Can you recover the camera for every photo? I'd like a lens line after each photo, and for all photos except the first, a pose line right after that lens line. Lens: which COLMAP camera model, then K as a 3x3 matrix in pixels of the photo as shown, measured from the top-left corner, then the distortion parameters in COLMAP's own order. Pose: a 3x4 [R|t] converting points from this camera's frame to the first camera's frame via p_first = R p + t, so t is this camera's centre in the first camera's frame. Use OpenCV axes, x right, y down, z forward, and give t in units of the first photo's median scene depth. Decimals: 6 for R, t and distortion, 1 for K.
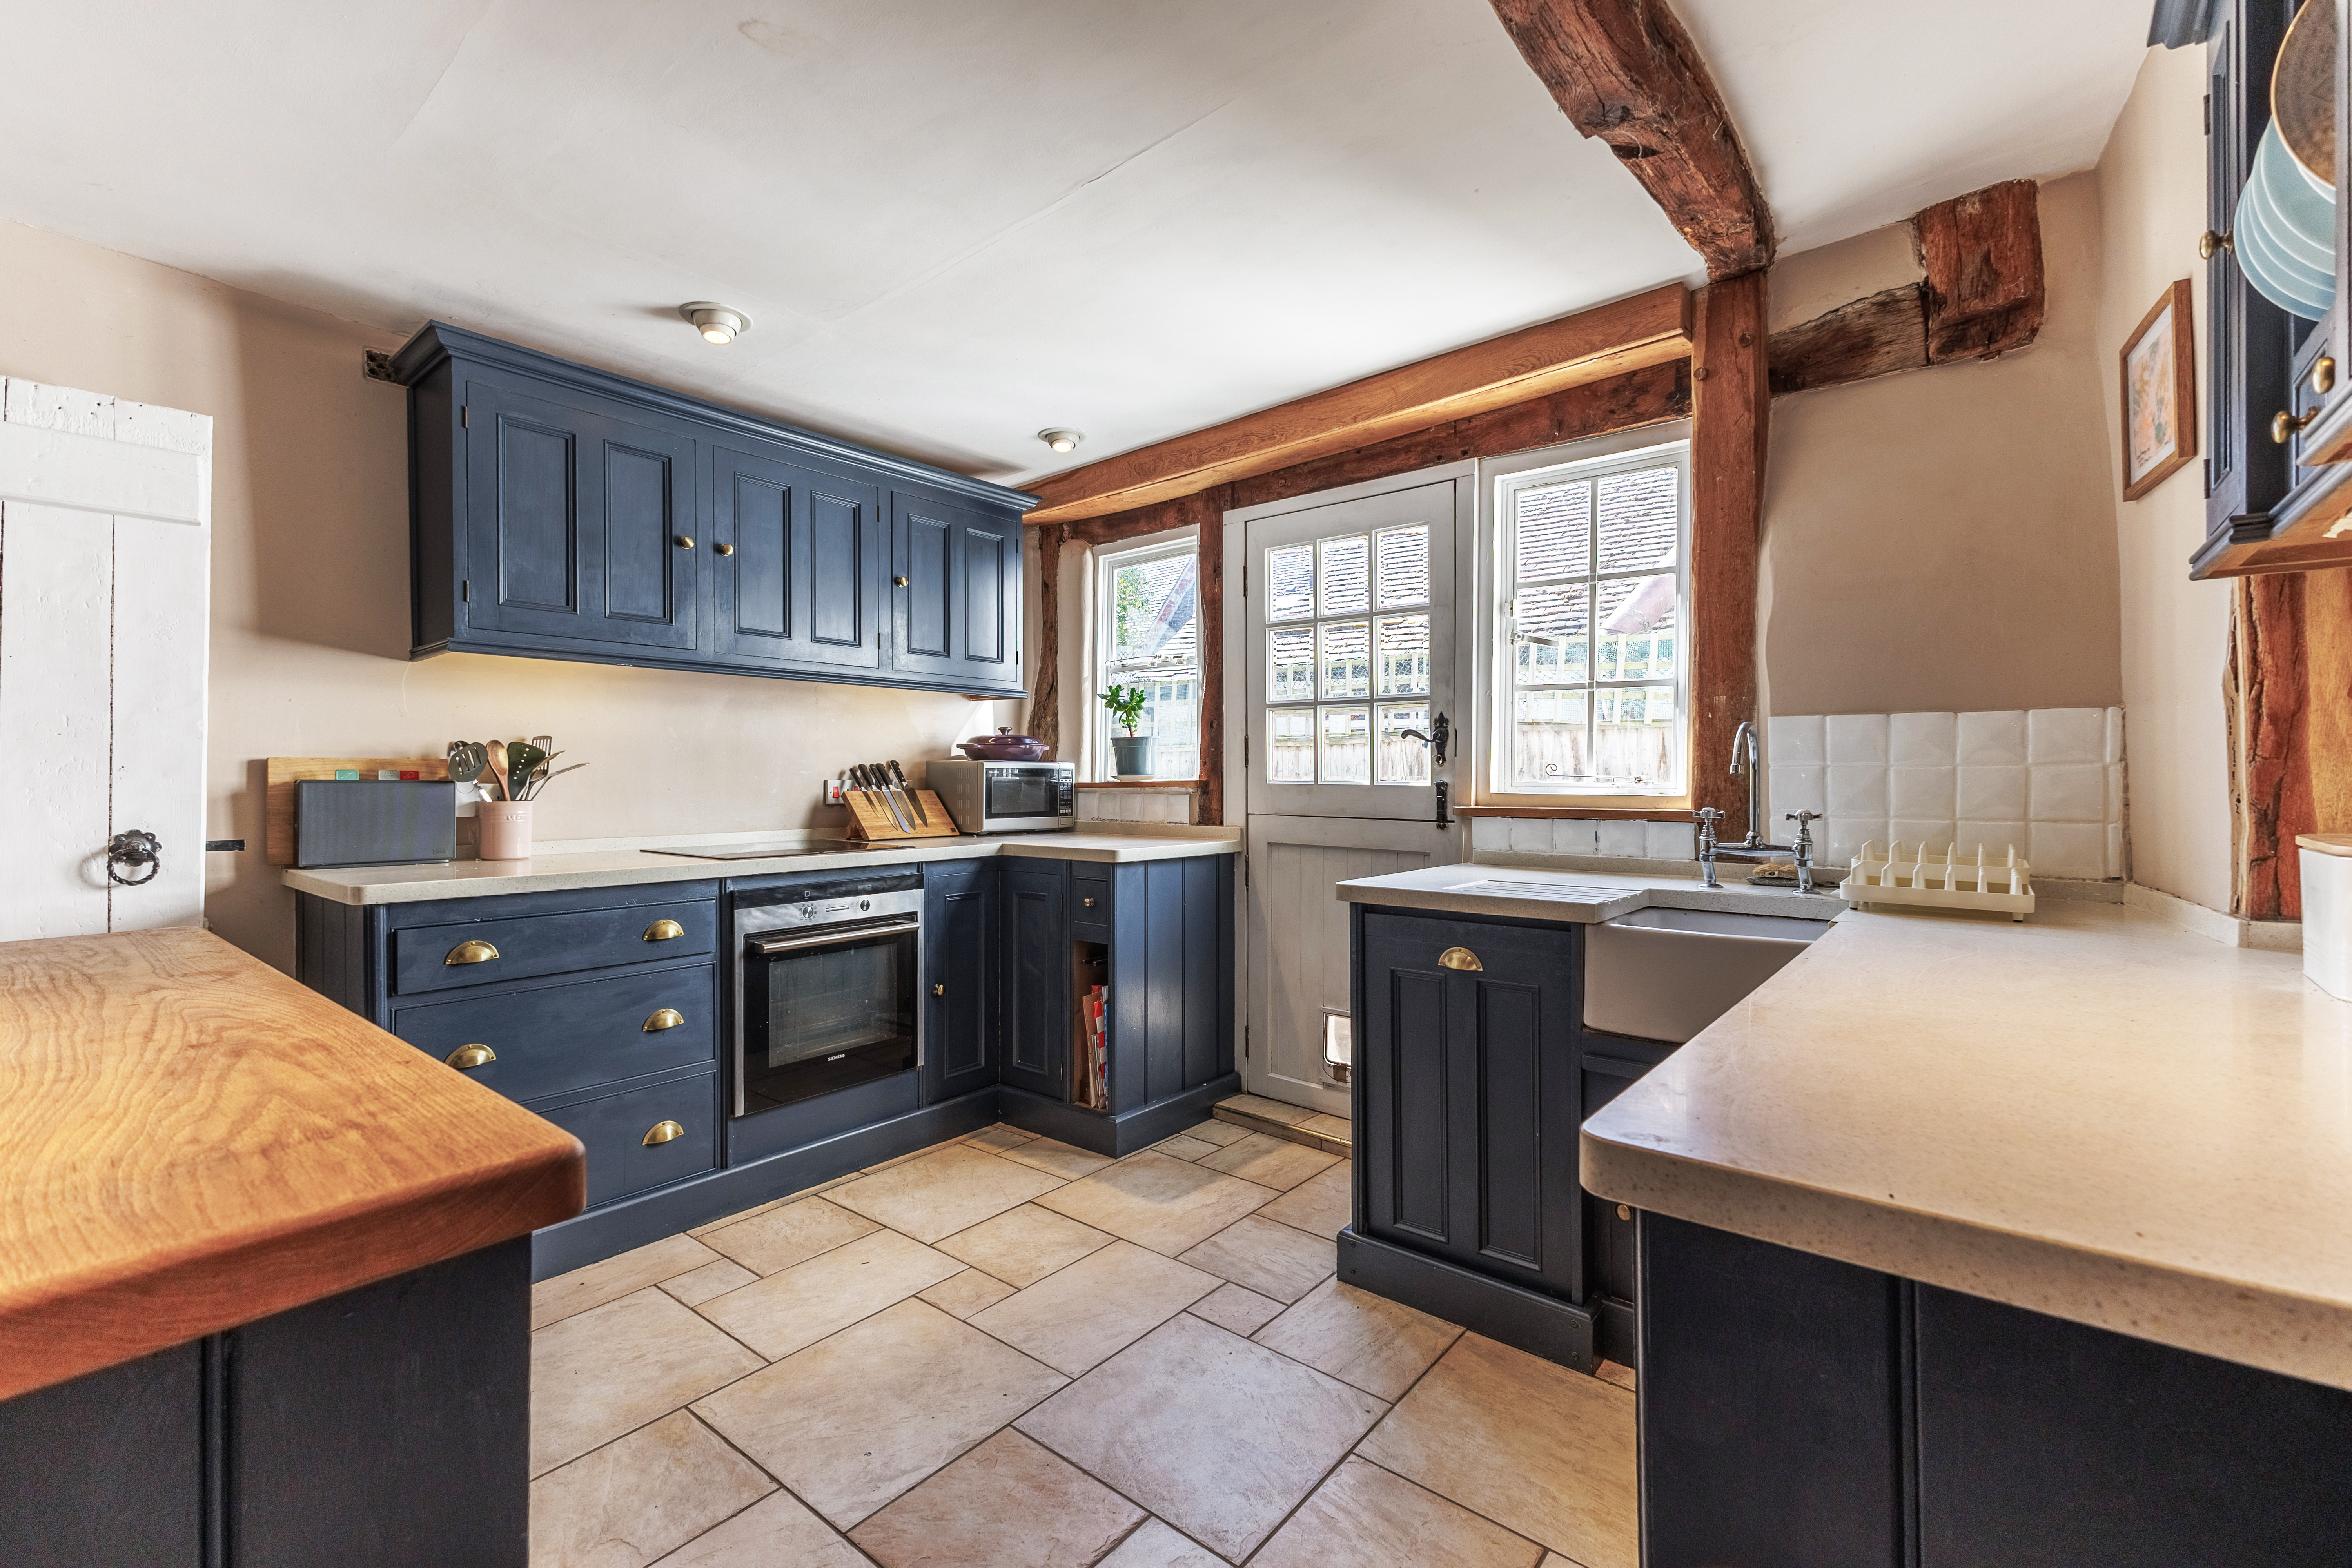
lens RADIAL K [[1012.6, 0, 1179.3], [0, 1012.6, 782.2], [0, 0, 1]] dist [0.002574, 0.000036]
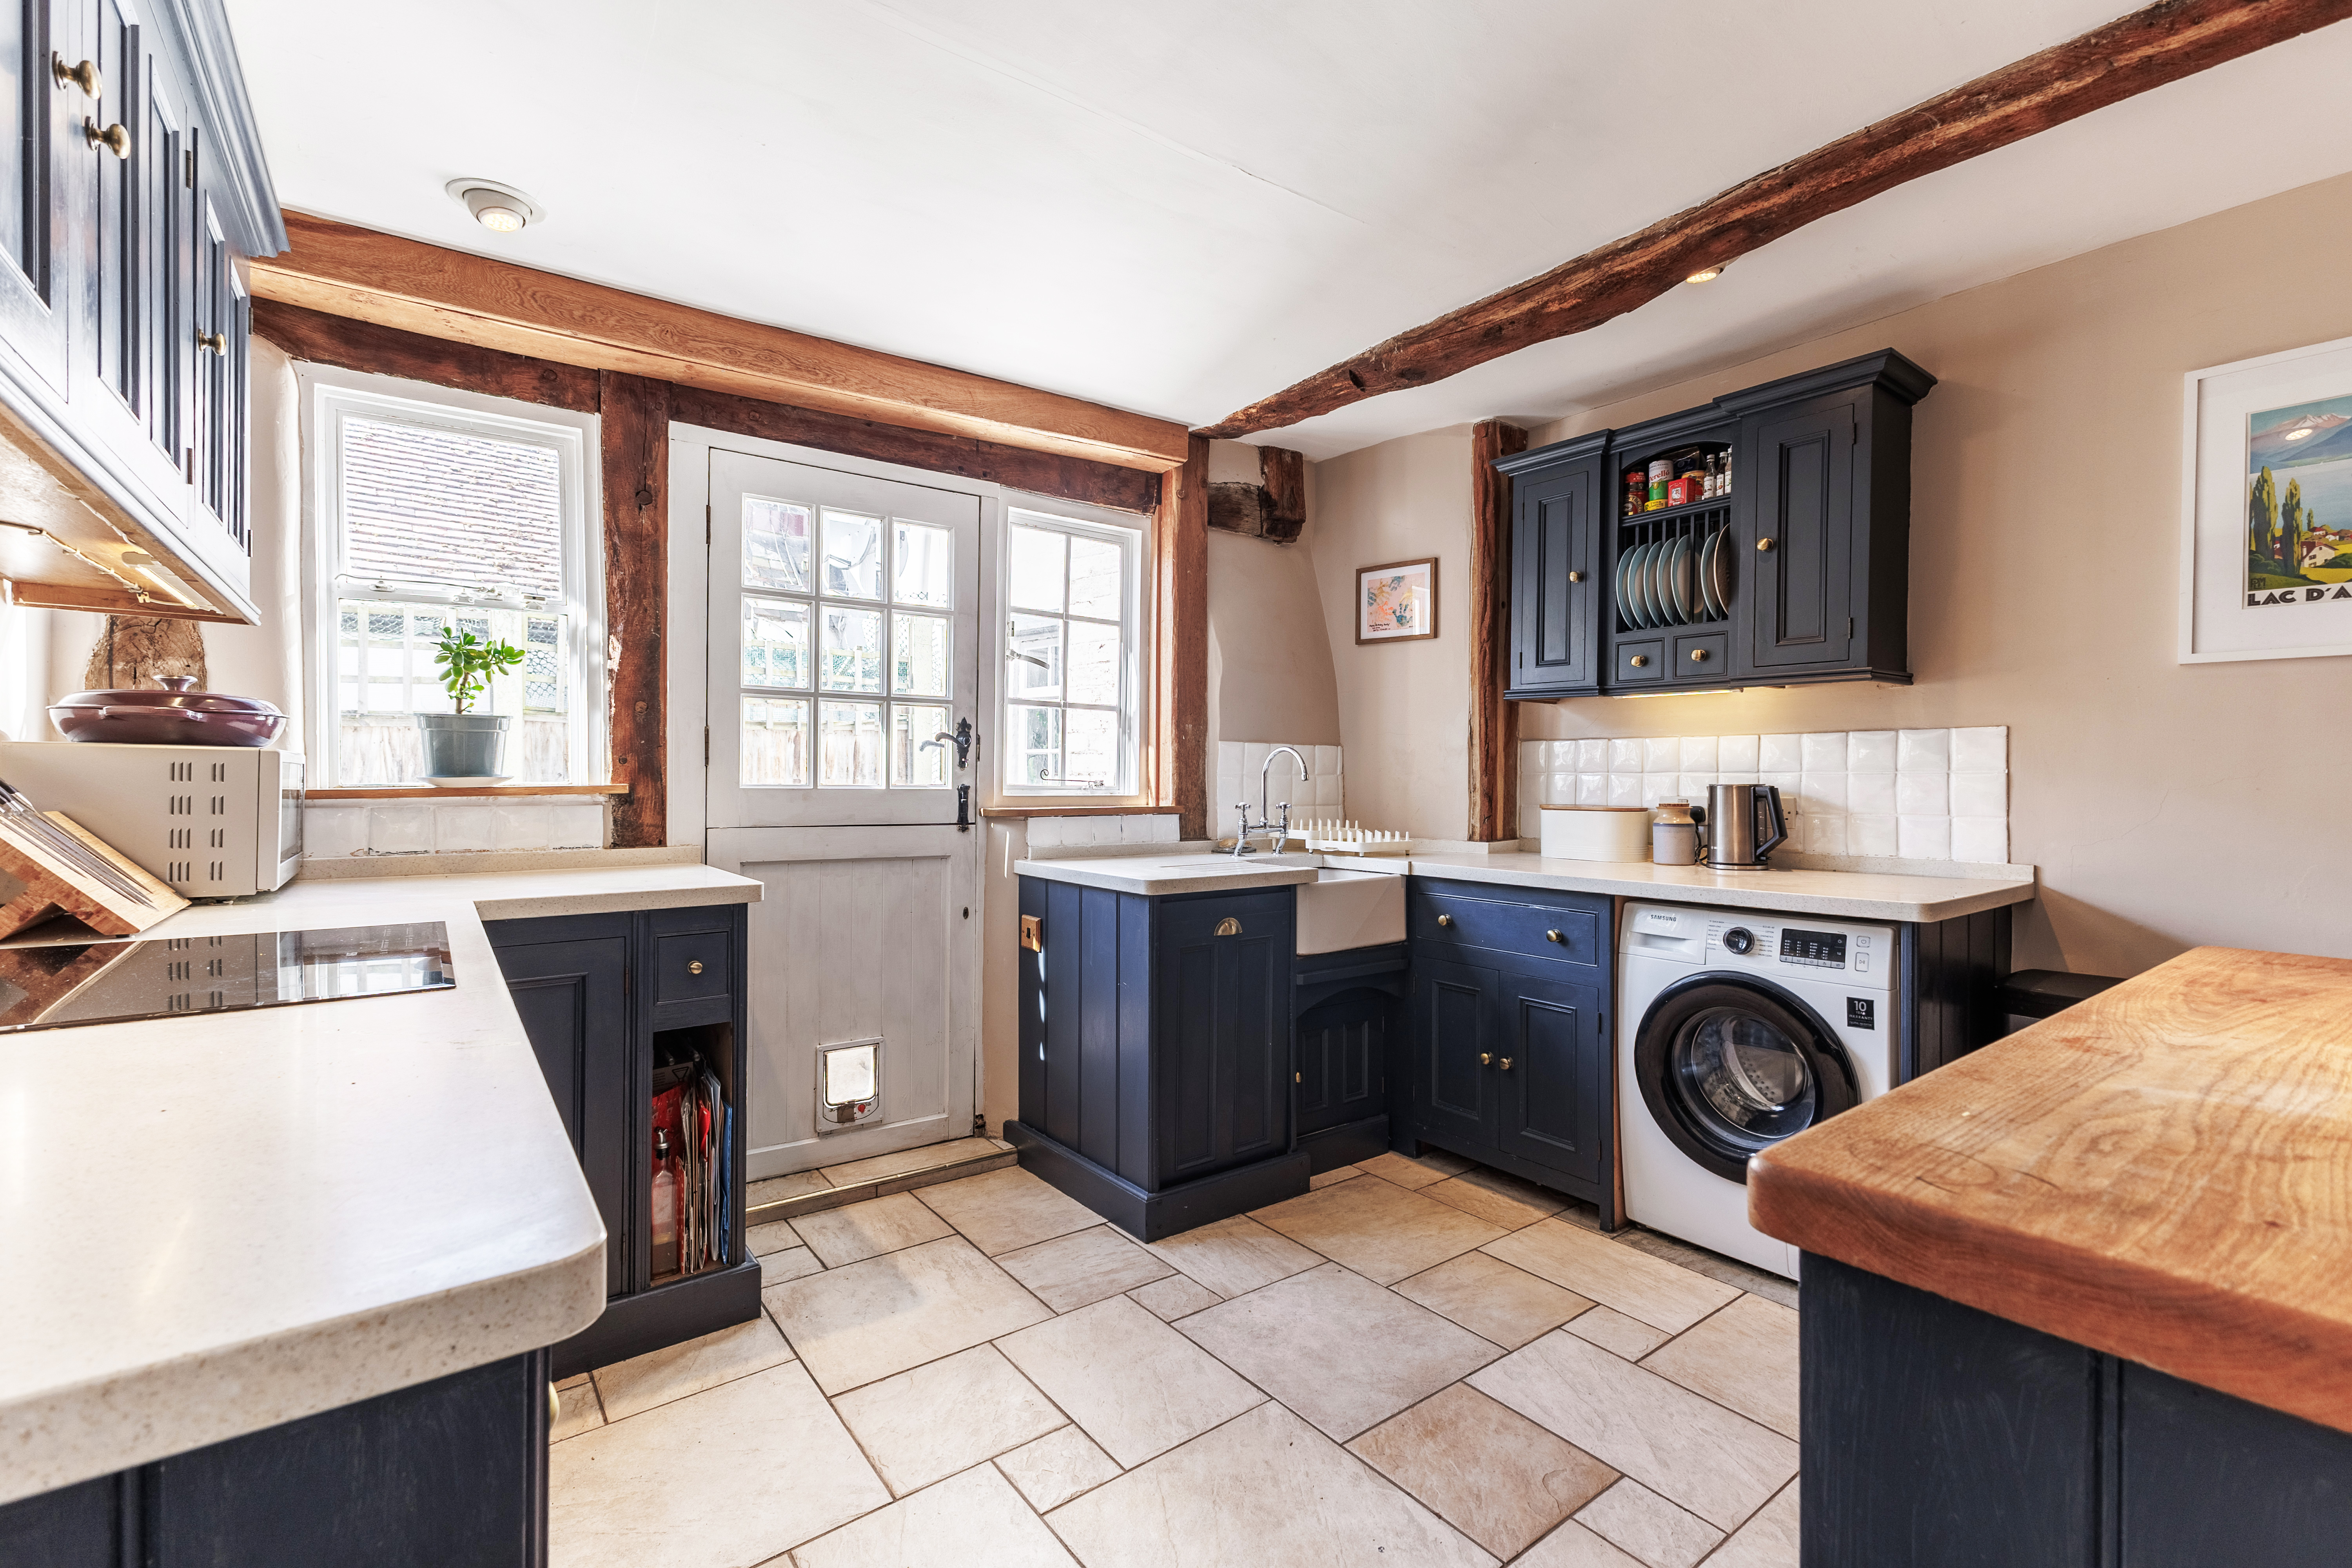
lens RADIAL K [[1012.6, 0, 1181.0], [0, 1012.6, 775.7], [0, 0, 1]] dist [0.002574, 0.000036]
pose [[0.232933, -0.000327, 0.972493, -0.689250], [-0.002149, 0.999997, 0.000851, -0.011202], [-0.972490, -0.002288, 0.232932, 0.545932]]
